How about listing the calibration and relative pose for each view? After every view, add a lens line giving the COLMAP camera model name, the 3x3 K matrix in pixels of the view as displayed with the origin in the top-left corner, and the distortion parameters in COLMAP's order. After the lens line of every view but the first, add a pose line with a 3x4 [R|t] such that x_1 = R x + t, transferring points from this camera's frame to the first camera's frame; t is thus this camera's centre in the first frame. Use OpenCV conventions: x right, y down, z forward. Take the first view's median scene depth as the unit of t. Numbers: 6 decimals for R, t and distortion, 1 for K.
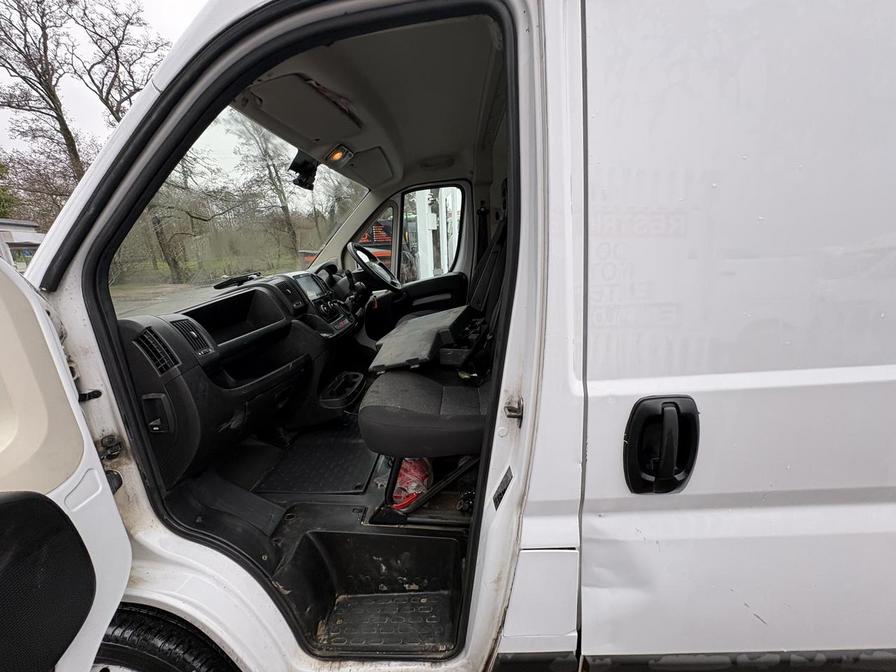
lens RADIAL K [[356.6, 0, 448.1], [0, 356.6, 336.1], [0, 0, 1]] dist [0.000661, -0.000021]
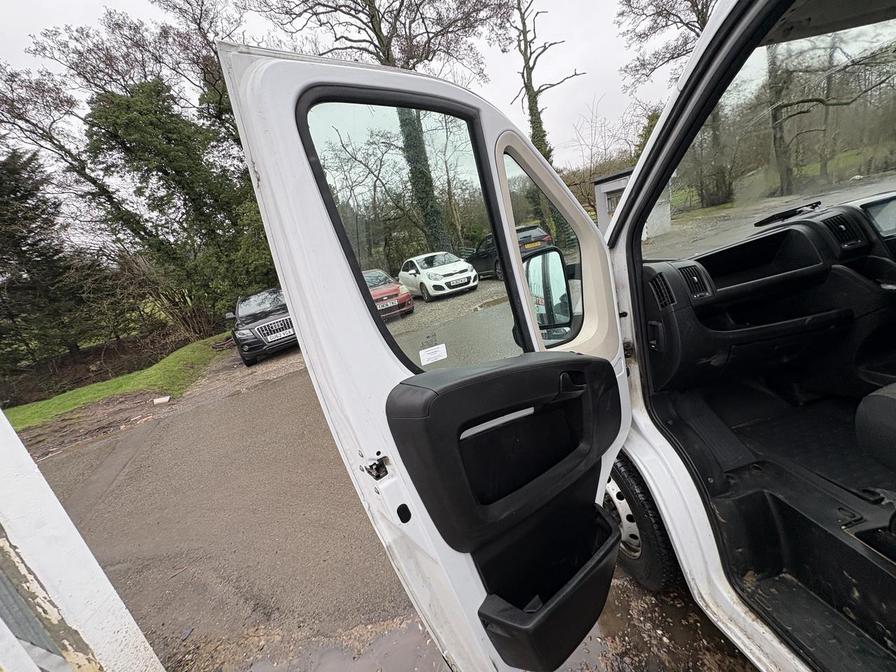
lens RADIAL K [[356.6, 0, 446.8], [0, 356.6, 335.6], [0, 0, 1]] dist [0.000661, -0.000021]
pose [[0.186805, 0.248441, -0.950464, 0.202174], [-0.029991, 0.968486, 0.247257, -0.059858], [0.981939, -0.017683, 0.188369, -0.029363]]
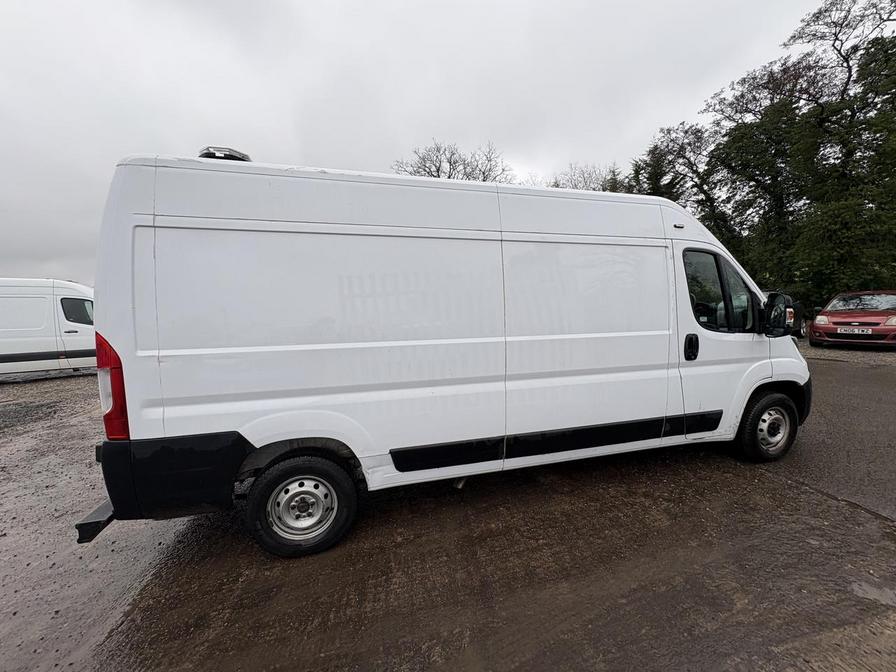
lens RADIAL K [[356.6, 0, 444.3], [0, 356.6, 335.5], [0, 0, 1]] dist [0.000661, -0.000021]
pose [[-0.955177, 0.108363, -0.275488, 1.753462], [0.008796, 0.940574, 0.339475, -0.853338], [0.295904, 0.321835, -0.899368, 2.942685]]
